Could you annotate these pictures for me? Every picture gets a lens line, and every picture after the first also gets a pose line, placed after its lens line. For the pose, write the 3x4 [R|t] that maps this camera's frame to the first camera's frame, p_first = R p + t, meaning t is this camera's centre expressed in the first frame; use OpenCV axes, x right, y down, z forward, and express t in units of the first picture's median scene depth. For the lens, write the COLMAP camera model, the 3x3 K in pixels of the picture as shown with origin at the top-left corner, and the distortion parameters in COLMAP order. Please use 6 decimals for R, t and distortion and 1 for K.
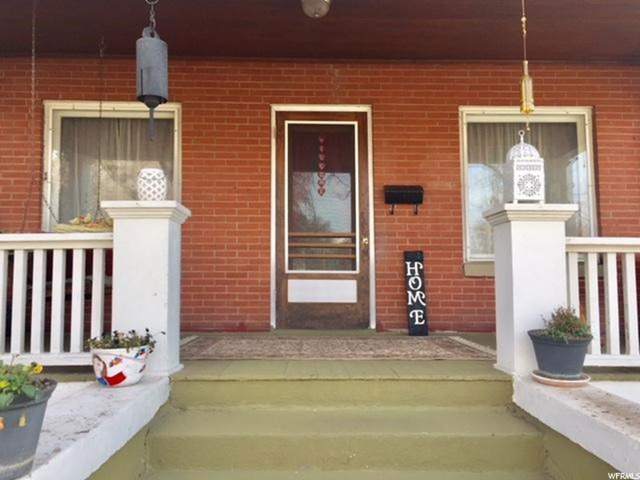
lens RADIAL K [[543.4, 0, 321.3], [0, 543.4, 257.5], [0, 0, 1]] dist [0.055449, 0.001197]
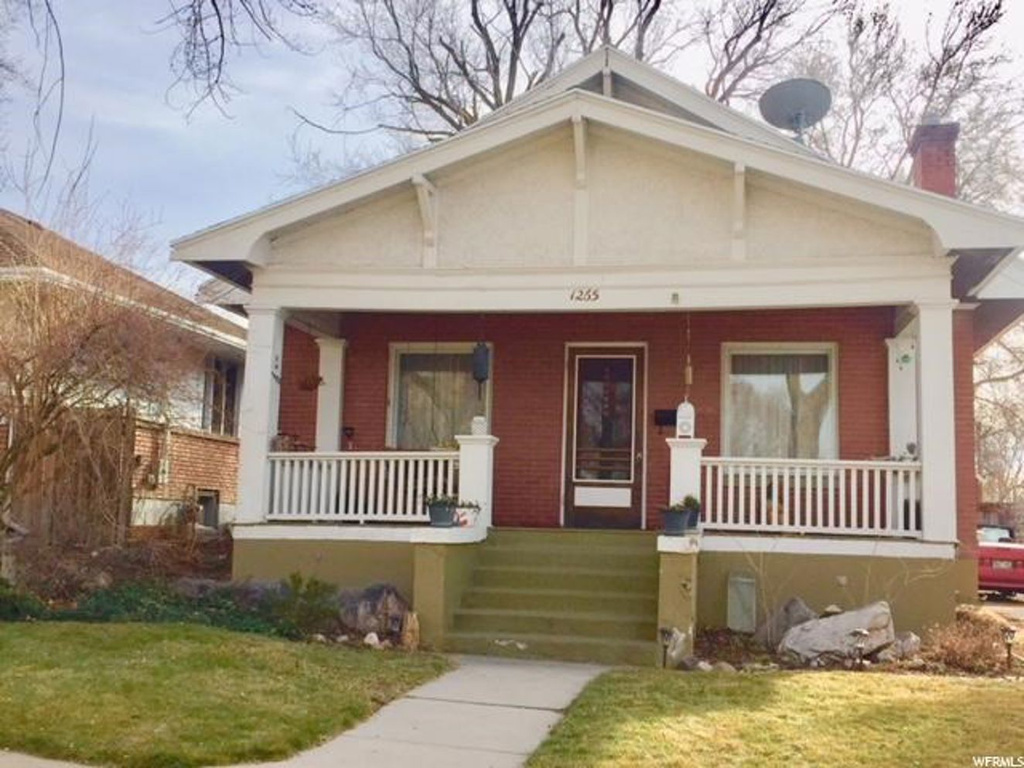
lens RADIAL K [[1227.9, 0, 512.5], [0, 1227.9, 385.2], [0, 0, 1]] dist [-0.026277, 0.000000]
pose [[0.975788, -0.001561, -0.218712, 0.404960], [-0.015757, 0.996874, -0.077417, 0.028795], [0.218149, 0.078989, 0.972714, -1.729366]]
